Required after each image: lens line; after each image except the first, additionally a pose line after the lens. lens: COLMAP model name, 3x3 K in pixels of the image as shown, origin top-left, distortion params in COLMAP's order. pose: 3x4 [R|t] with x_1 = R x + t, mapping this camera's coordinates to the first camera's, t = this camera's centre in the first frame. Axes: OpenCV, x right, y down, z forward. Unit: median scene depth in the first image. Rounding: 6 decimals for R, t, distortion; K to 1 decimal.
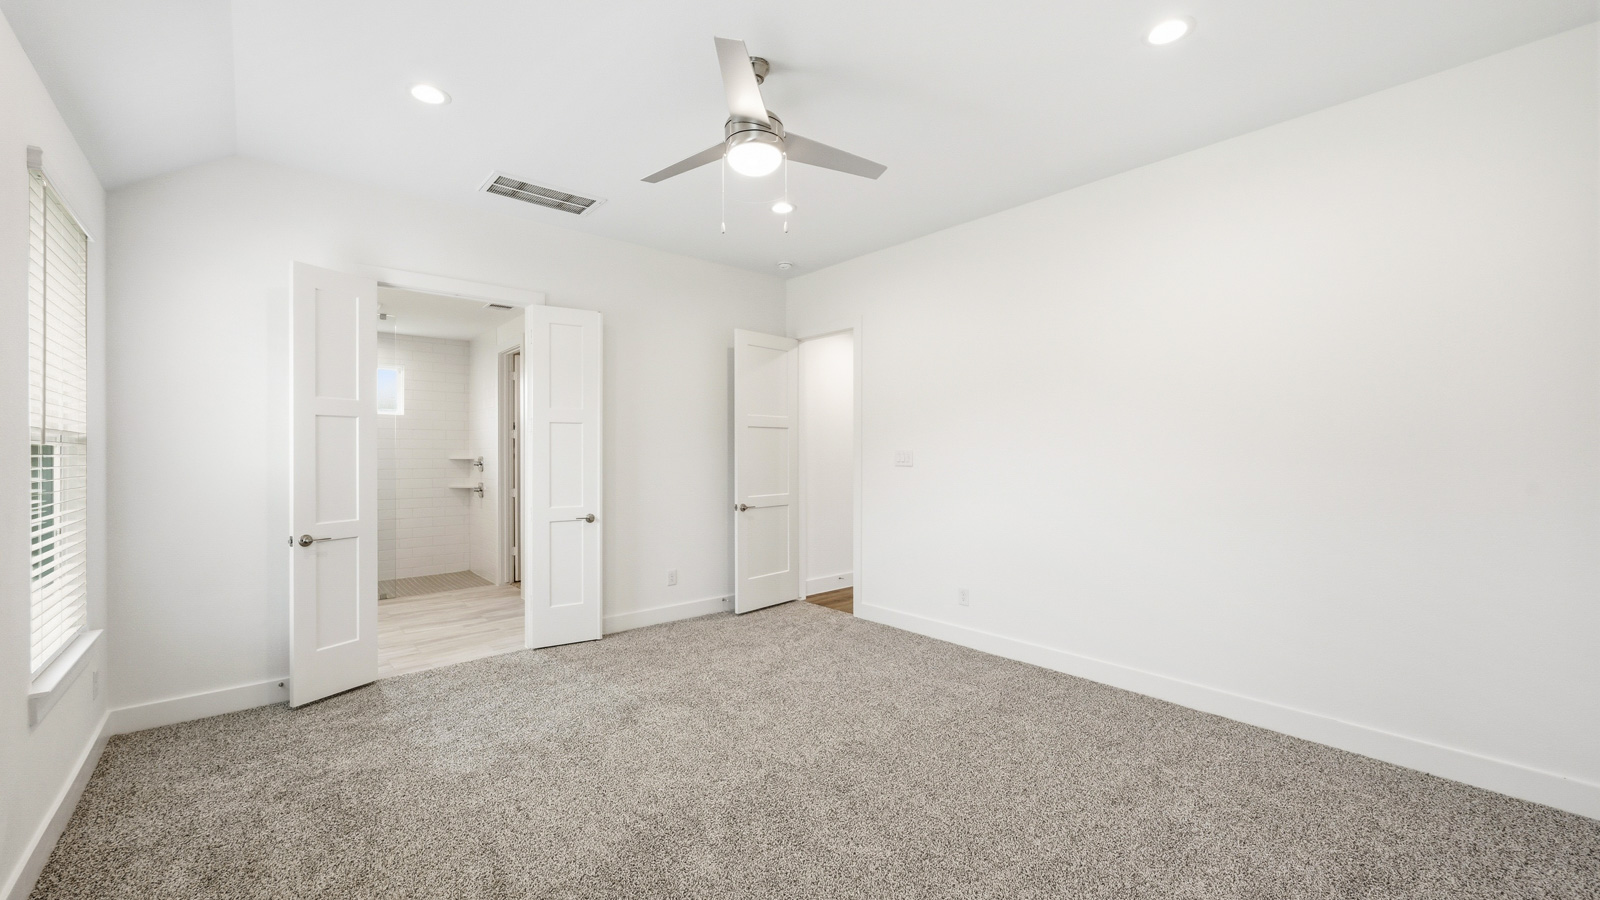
lens RADIAL K [[639.0, 0, 795.2], [0, 639.0, 449.7], [0, 0, 1]] dist [0.000470, 0.000122]
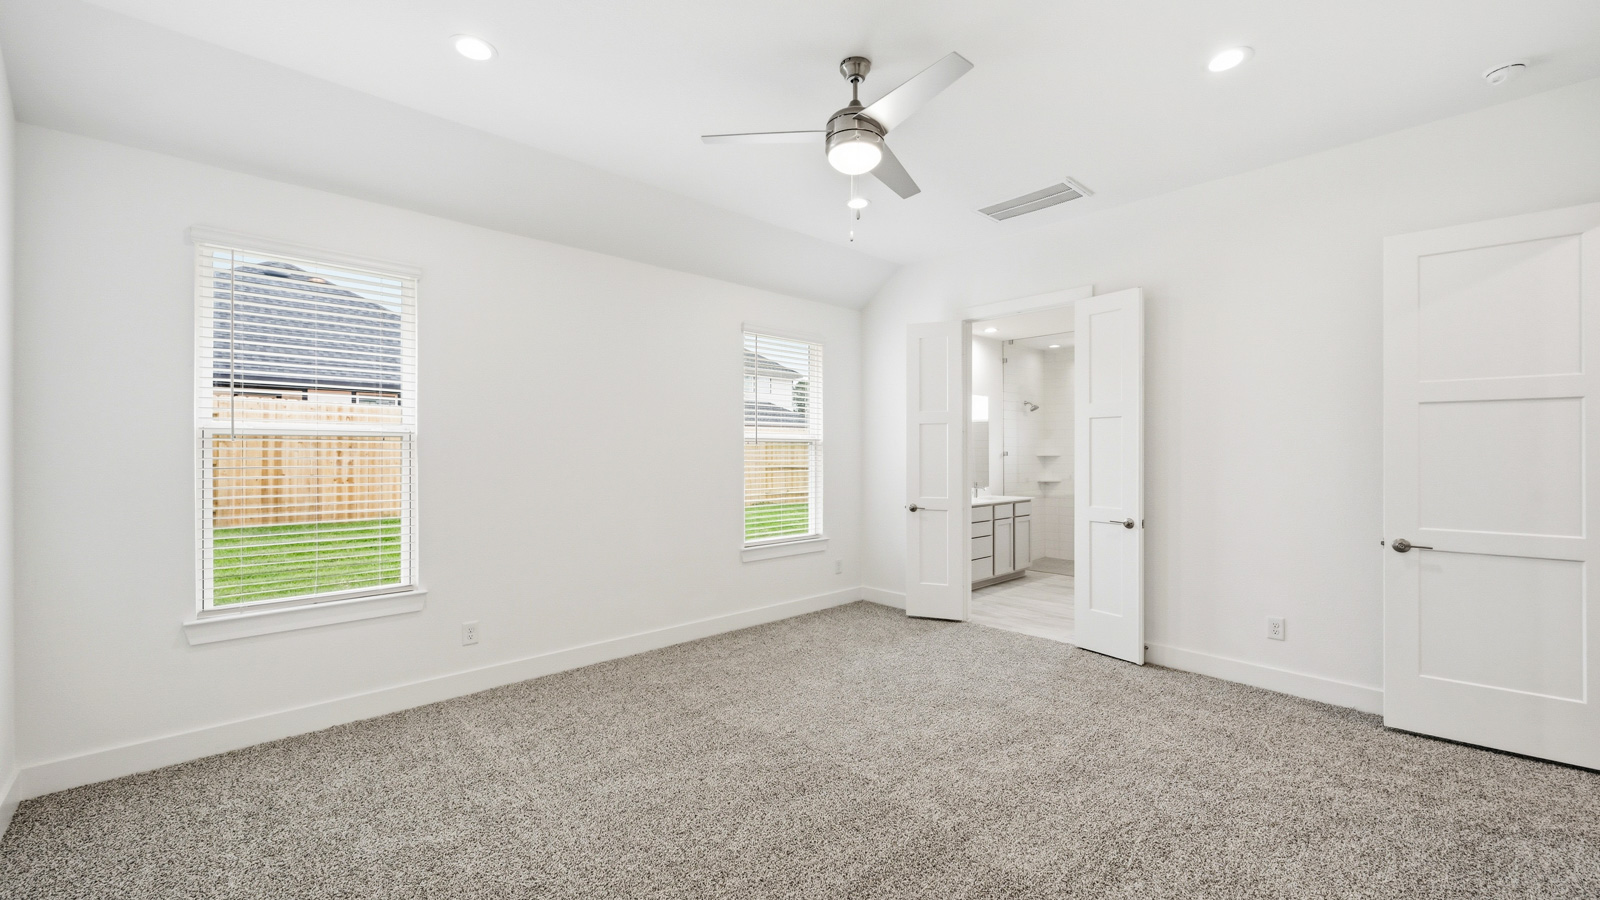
lens RADIAL K [[639.0, 0, 798.5], [0, 639.0, 444.6], [0, 0, 1]] dist [0.000470, 0.000122]
pose [[0.031808, -0.009075, -0.999453, 0.546050], [0.002249, 0.999957, -0.009008, 0.005319], [0.999491, -0.001961, 0.031827, 0.511081]]
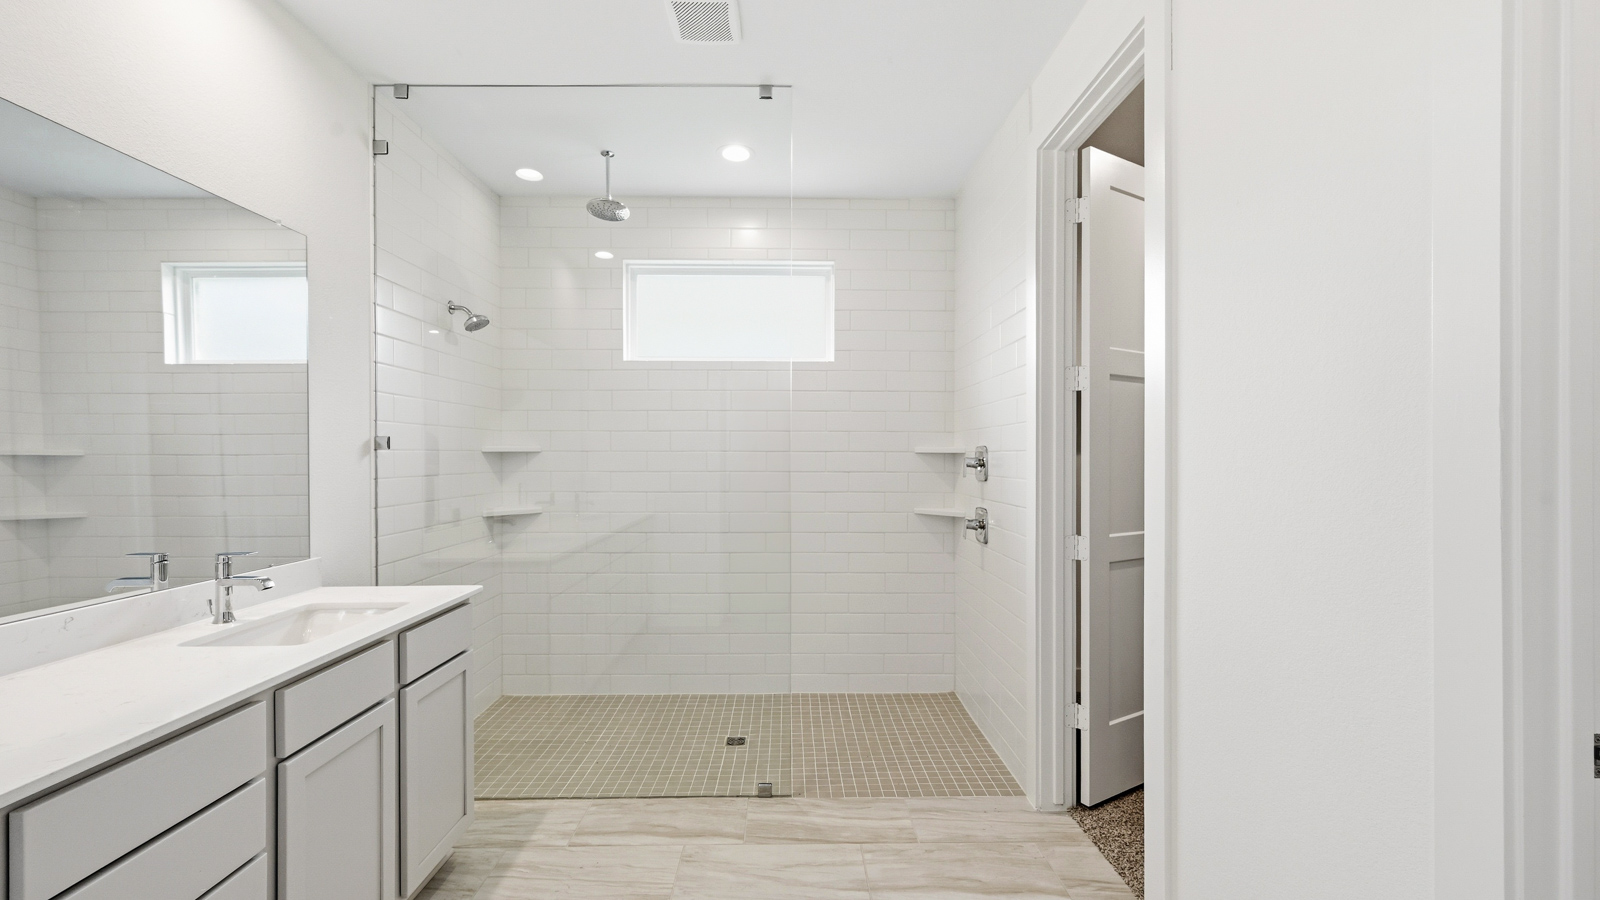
lens RADIAL K [[639.0, 0, 793.8], [0, 639.0, 454.7], [0, 0, 1]] dist [0.000470, 0.000122]
pose [[0.760128, 0.005056, -0.649753, -0.475931], [-0.000046, 0.999970, 0.007726, 0.020205], [0.649773, -0.005843, 0.760106, 0.913001]]
